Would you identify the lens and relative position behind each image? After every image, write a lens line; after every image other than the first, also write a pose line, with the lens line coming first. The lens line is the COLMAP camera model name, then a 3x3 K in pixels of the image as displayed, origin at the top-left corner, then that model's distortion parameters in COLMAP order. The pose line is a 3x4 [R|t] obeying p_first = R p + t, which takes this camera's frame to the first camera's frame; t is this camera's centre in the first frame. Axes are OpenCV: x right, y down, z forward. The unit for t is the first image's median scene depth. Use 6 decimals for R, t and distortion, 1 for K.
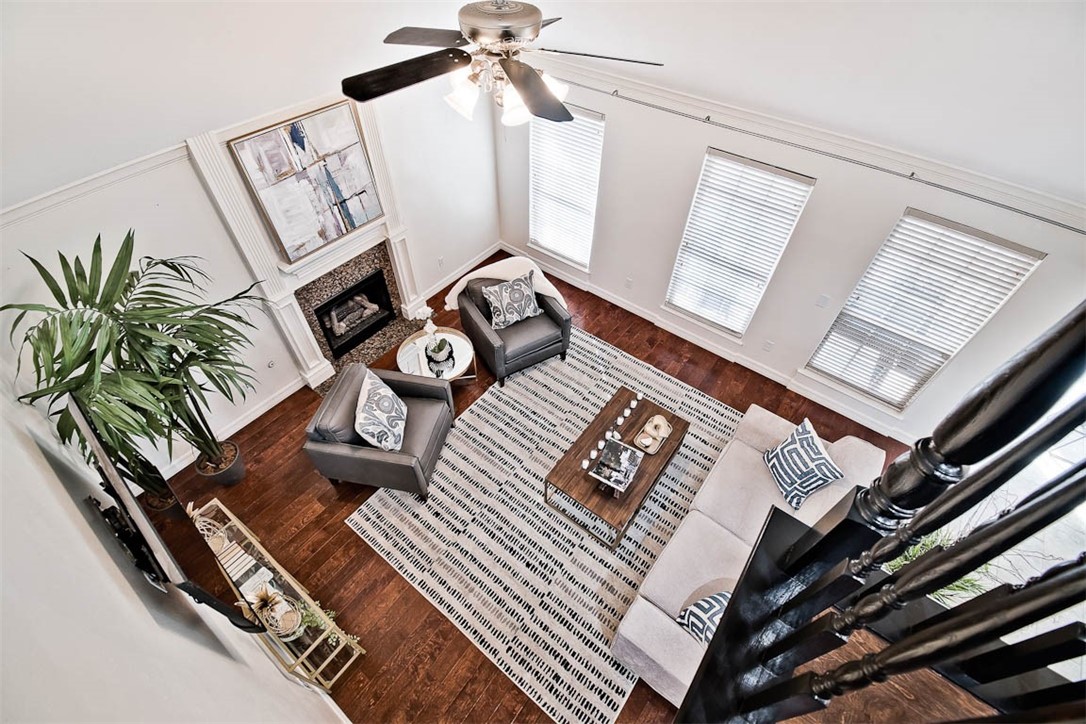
lens RADIAL K [[463.8, 0, 539.0], [0, 463.8, 365.0], [0, 0, 1]] dist [-0.000799, -0.017765]
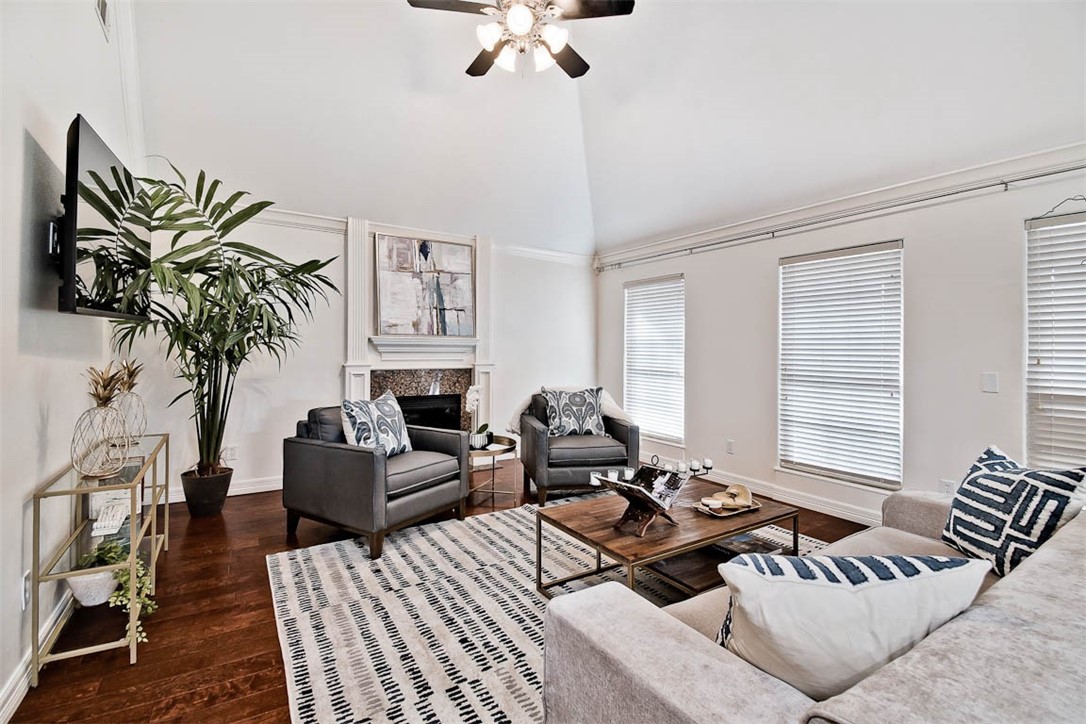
lens RADIAL K [[476.0, 0, 543.9], [0, 476.0, 354.2], [0, 0, 1]] dist [0.022663, -0.033762]
pose [[0.942011, -0.010446, -0.335419, 0.241735], [-0.243167, 0.667572, -0.703716, 0.549071], [0.231267, 0.744472, 0.626321, 0.404269]]
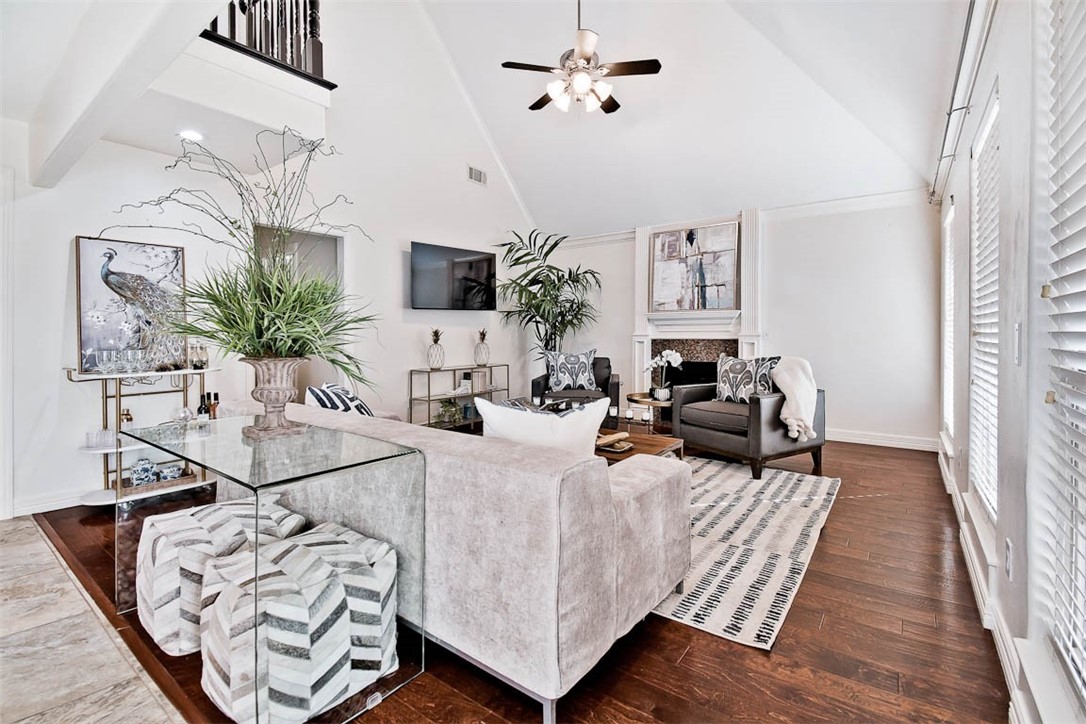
lens RADIAL K [[480.7, 0, 540.1], [0, 480.7, 355.6], [0, 0, 1]] dist [0.000927, -0.000238]
pose [[0.013374, 0.024512, -0.999610, 1.033265], [-0.745646, 0.666312, 0.006363, 0.136288], [0.666208, 0.745270, 0.027188, 0.841075]]
